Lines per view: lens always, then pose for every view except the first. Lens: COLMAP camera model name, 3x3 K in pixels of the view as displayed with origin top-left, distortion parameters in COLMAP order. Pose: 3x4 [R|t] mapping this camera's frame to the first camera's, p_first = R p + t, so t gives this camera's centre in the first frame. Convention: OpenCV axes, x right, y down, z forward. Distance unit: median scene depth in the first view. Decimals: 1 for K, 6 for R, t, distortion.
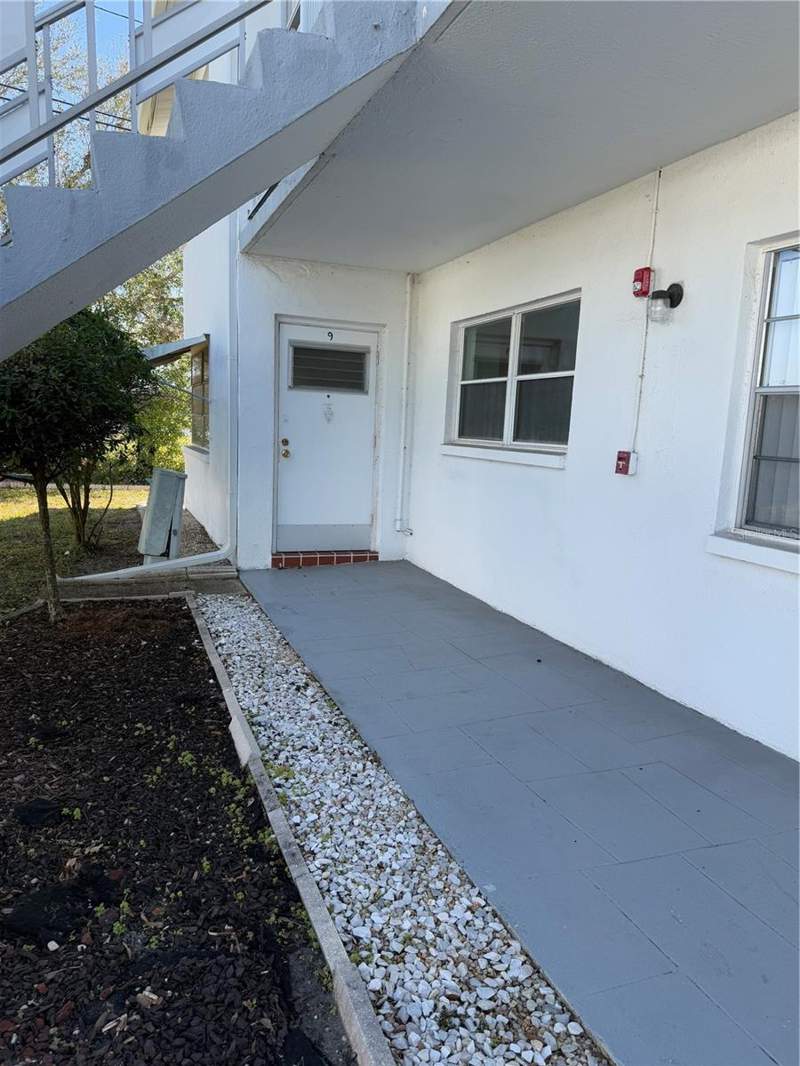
lens RADIAL K [[775.6, 0, 422.9], [0, 775.6, 557.4], [0, 0, 1]] dist [0.052002, -0.097918]
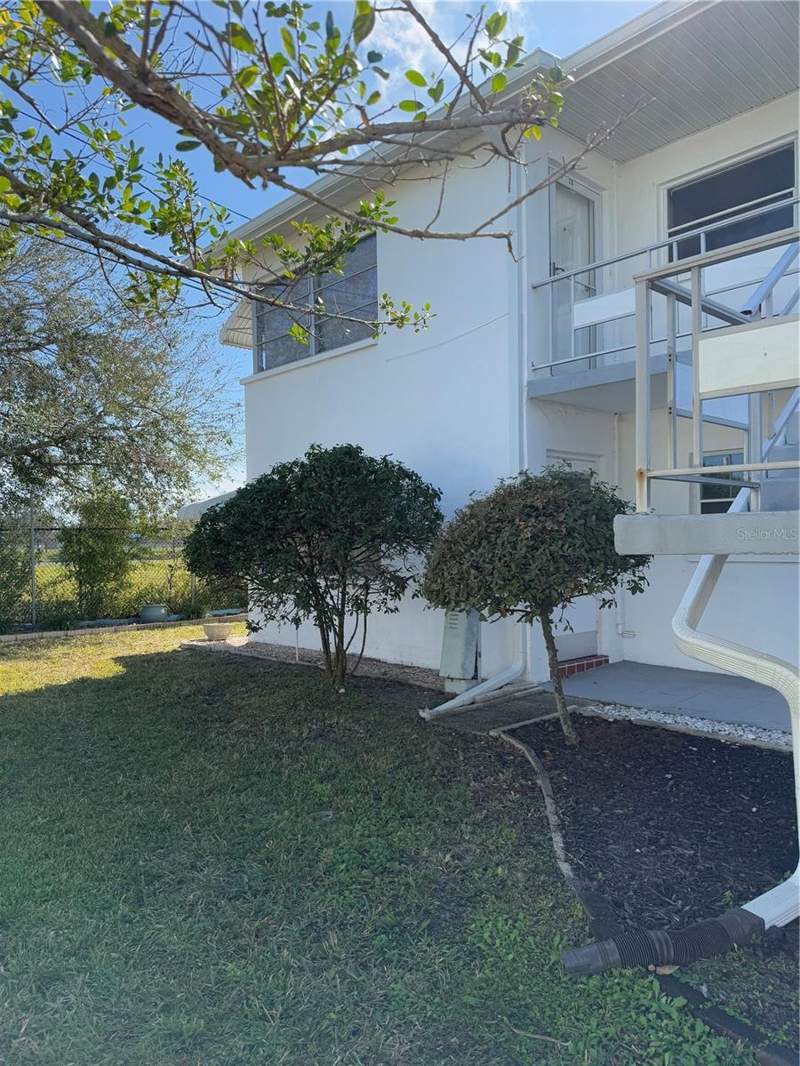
lens RADIAL K [[775.6, 0, 399.9], [0, 775.6, 529.4], [0, 0, 1]] dist [0.052002, -0.097918]
pose [[0.941041, -0.054046, 0.333947, -0.988340], [0.112424, 0.981012, -0.158038, -0.058647], [-0.319064, 0.186264, 0.929249, 0.063518]]
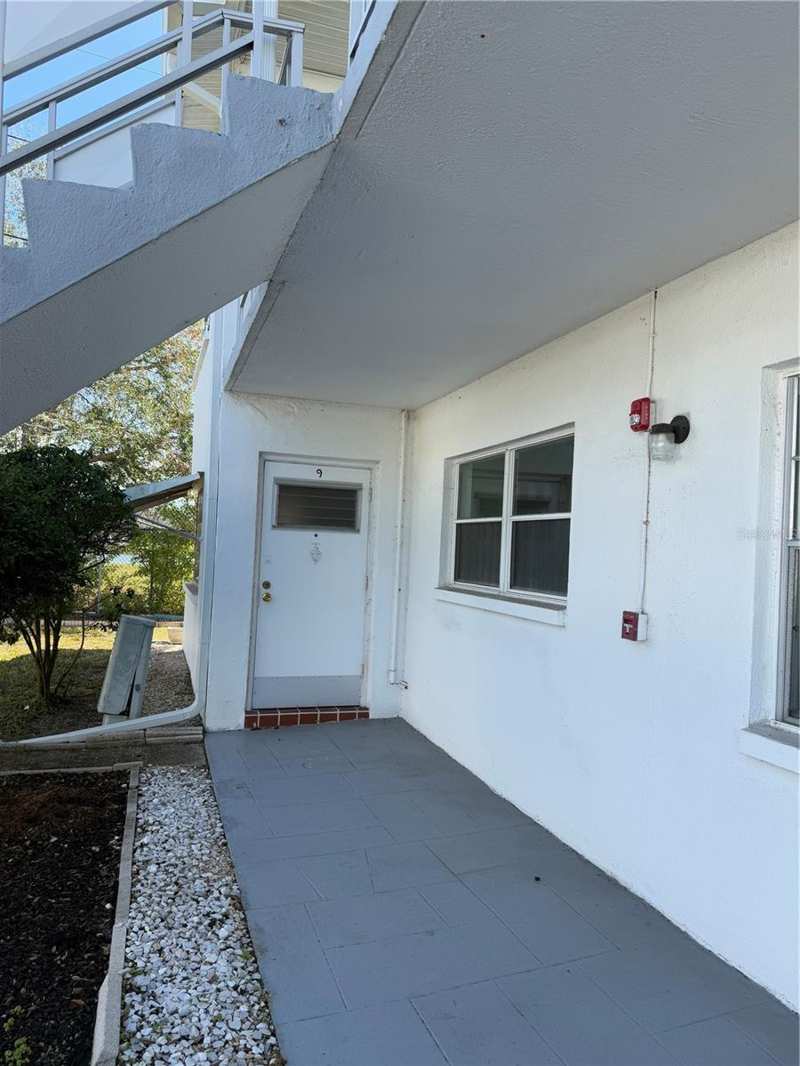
lens RADIAL K [[775.6, 0, 417.6], [0, 775.6, 532.8], [0, 0, 1]] dist [0.052002, -0.097918]
pose [[0.998656, -0.003563, -0.051708, 0.063666], [-0.006413, 0.981477, -0.191472, -0.048592], [0.051432, 0.191546, 0.980135, 0.140859]]
